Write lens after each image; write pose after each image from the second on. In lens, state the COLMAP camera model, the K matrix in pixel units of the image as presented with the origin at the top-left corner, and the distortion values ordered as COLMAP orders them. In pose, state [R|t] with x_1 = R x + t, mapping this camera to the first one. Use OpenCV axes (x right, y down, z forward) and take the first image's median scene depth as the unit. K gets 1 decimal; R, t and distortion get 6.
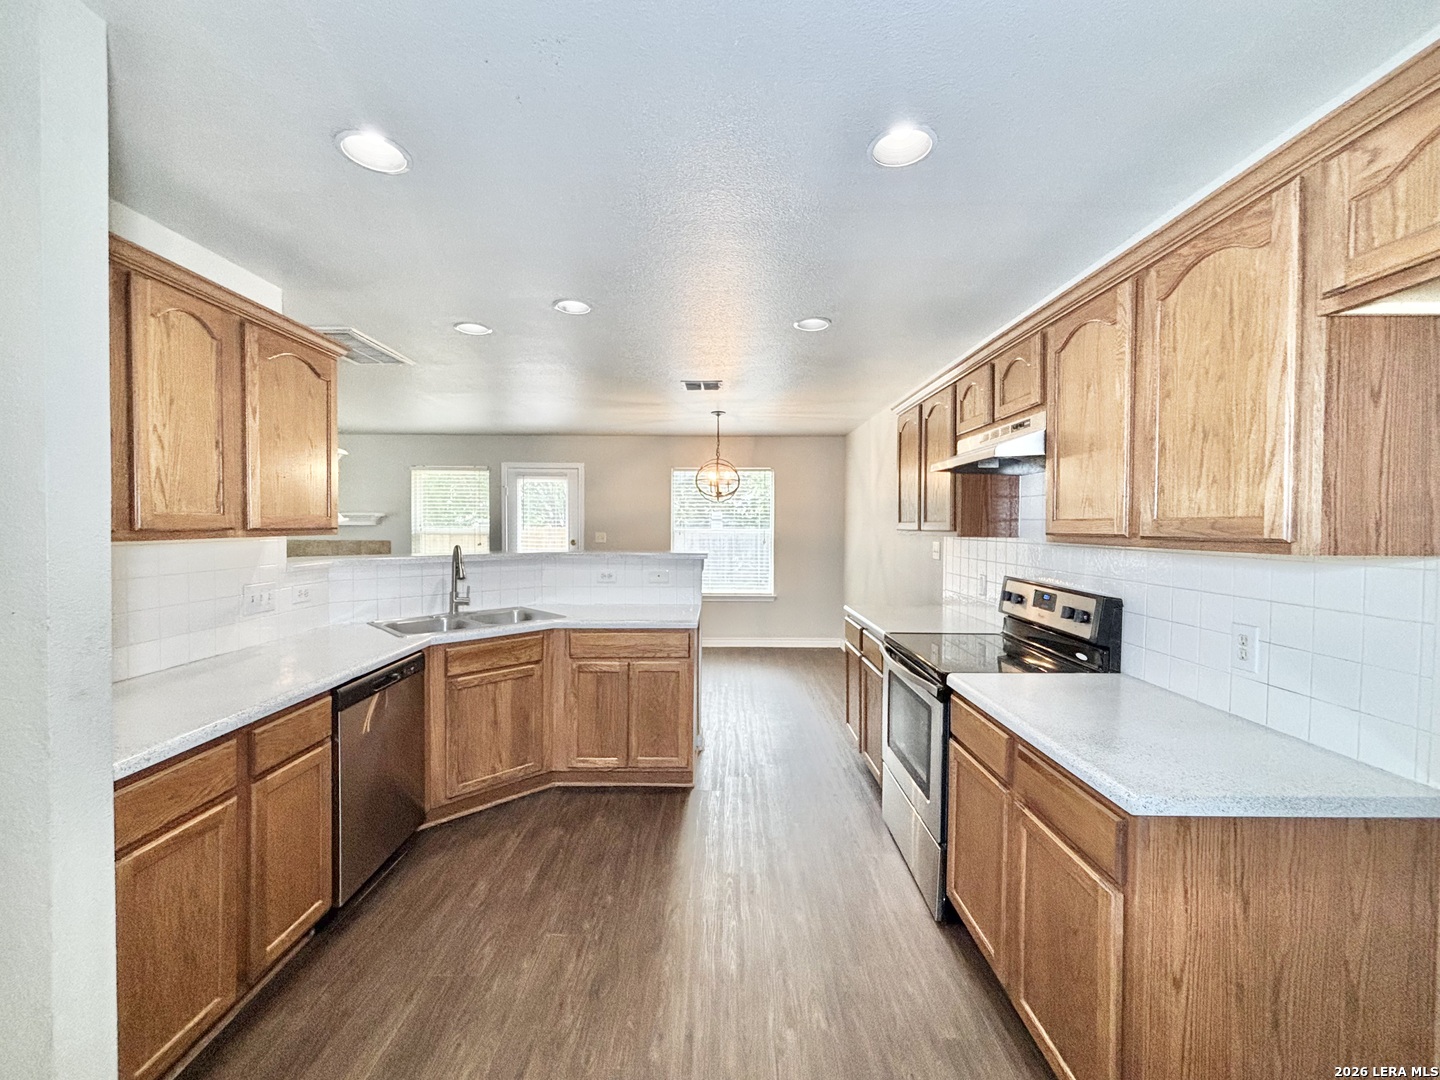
lens RADIAL K [[578.9, 0, 722.3], [0, 578.9, 537.1], [0, 0, 1]] dist [0.000794, 0.000090]
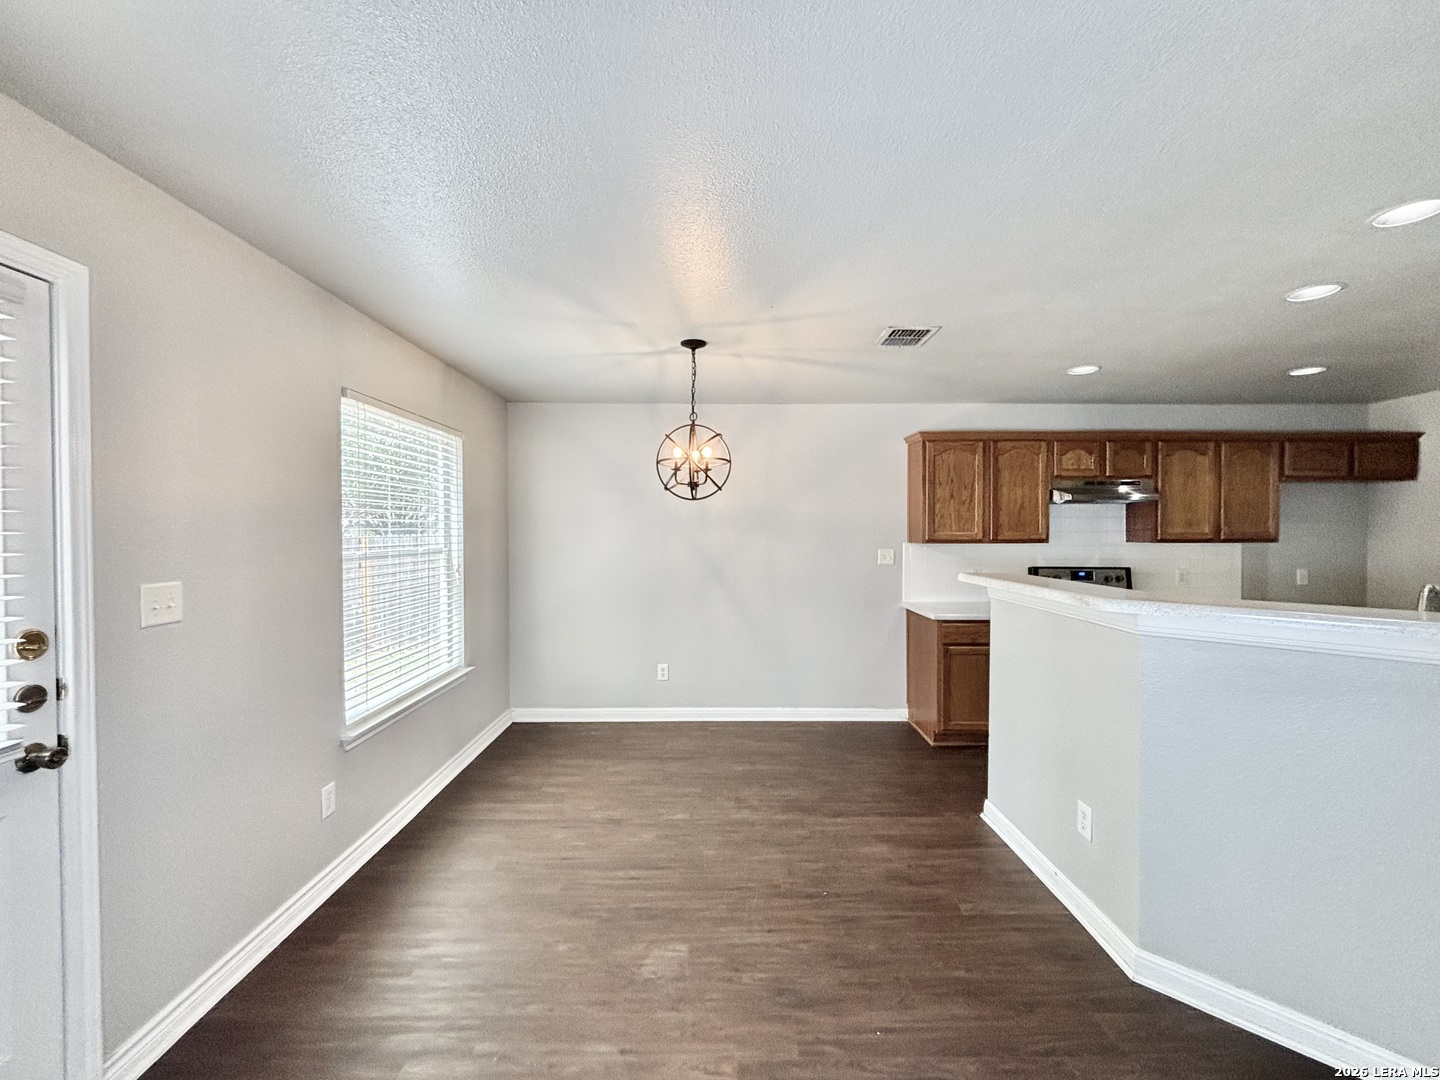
lens RADIAL K [[578.9, 0, 722.3], [0, 578.9, 537.1], [0, 0, 1]] dist [0.000794, 0.000090]
pose [[-0.002592, -0.016351, 0.999863, -1.083450], [0.018977, 0.999685, 0.016398, -0.062388], [-0.999817, 0.019016, -0.002281, 1.805003]]
